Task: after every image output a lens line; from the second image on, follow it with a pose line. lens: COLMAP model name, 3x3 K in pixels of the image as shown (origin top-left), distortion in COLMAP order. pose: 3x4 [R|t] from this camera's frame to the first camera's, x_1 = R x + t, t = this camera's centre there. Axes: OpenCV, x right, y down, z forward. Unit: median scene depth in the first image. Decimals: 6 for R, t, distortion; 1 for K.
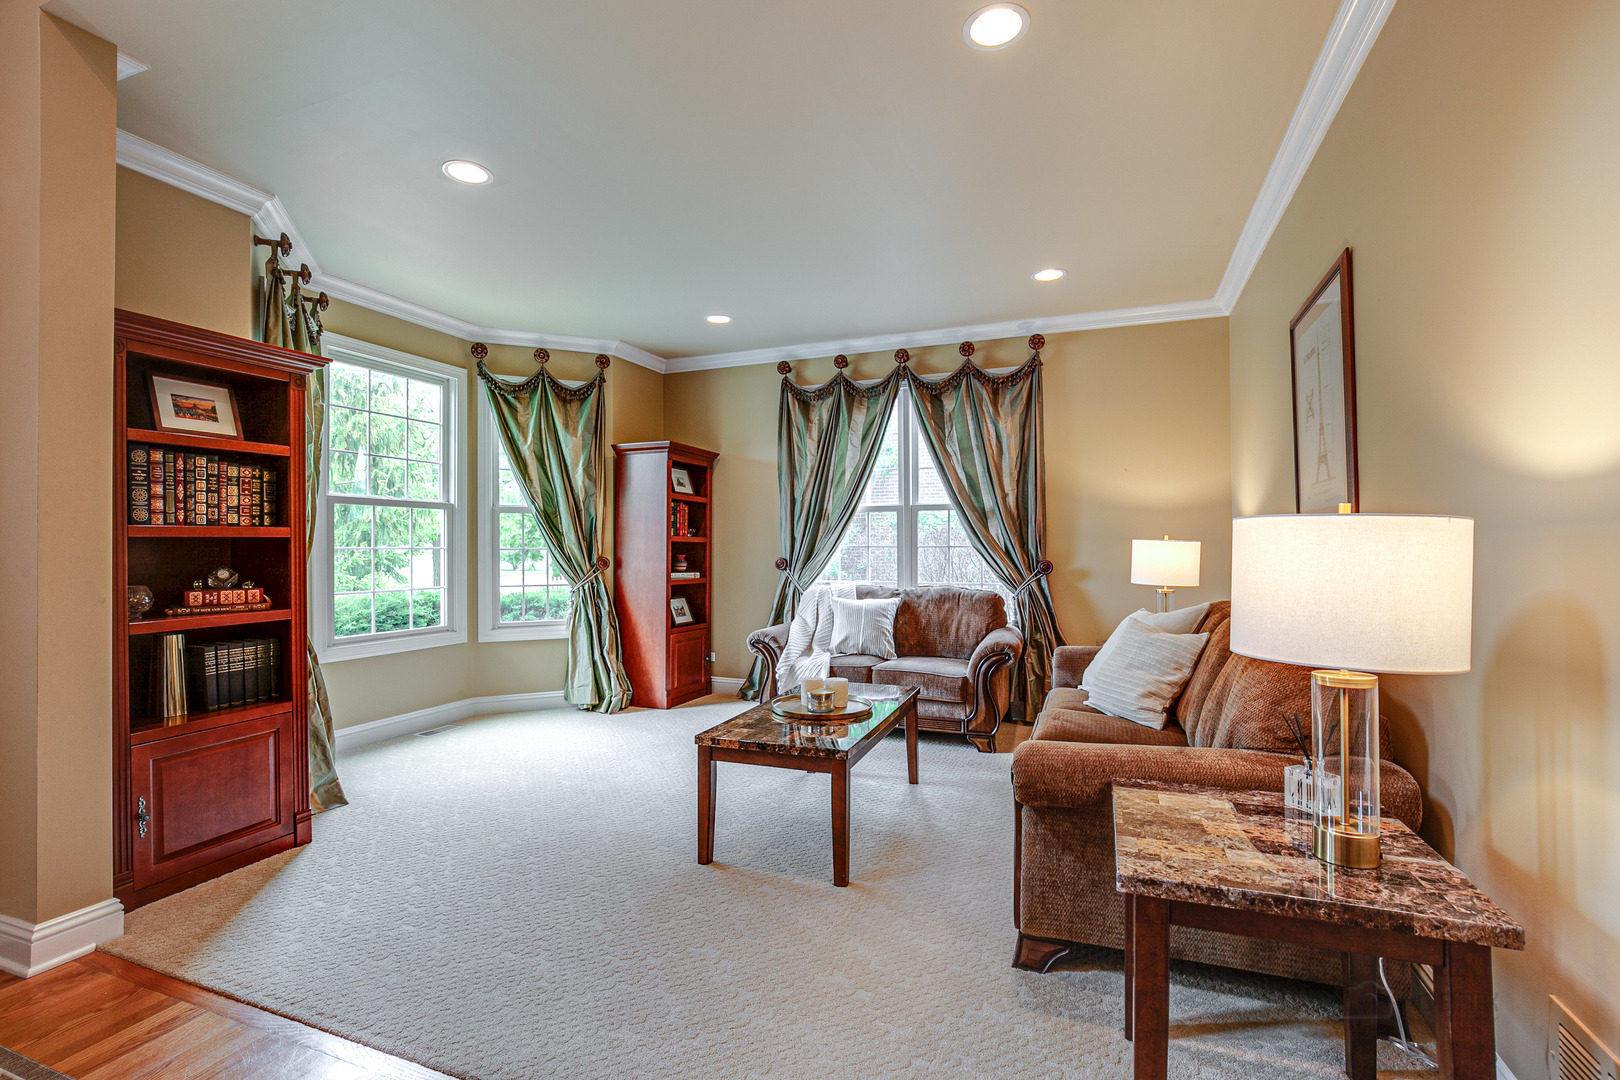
lens RADIAL K [[741.6, 0, 815.2], [0, 741.6, 548.4], [0, 0, 1]] dist [0.000520, 0.000035]
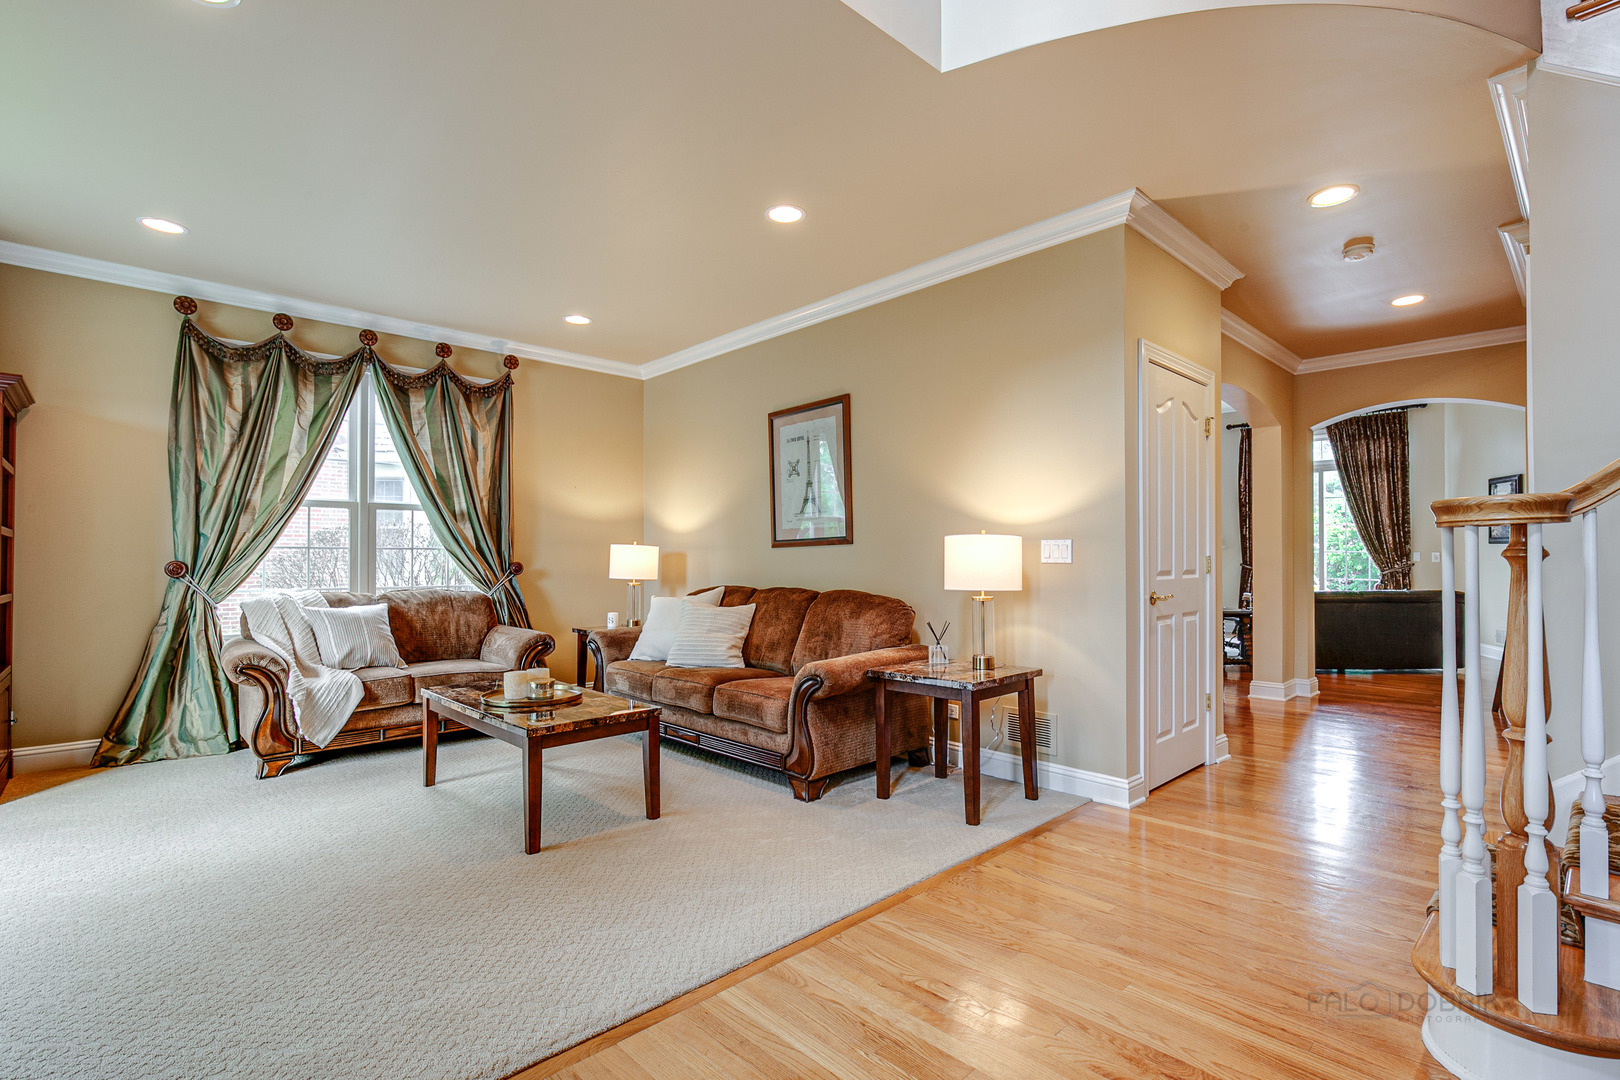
lens RADIAL K [[769.7, 0, 810.4], [0, 769.7, 566.6], [0, 0, 1]] dist [0.000005, 0.000091]
pose [[0.422471, -0.007267, 0.906347, -0.522742], [-0.000974, 0.999964, 0.008471, 0.012154], [-0.906376, -0.004462, 0.422448, 0.115341]]
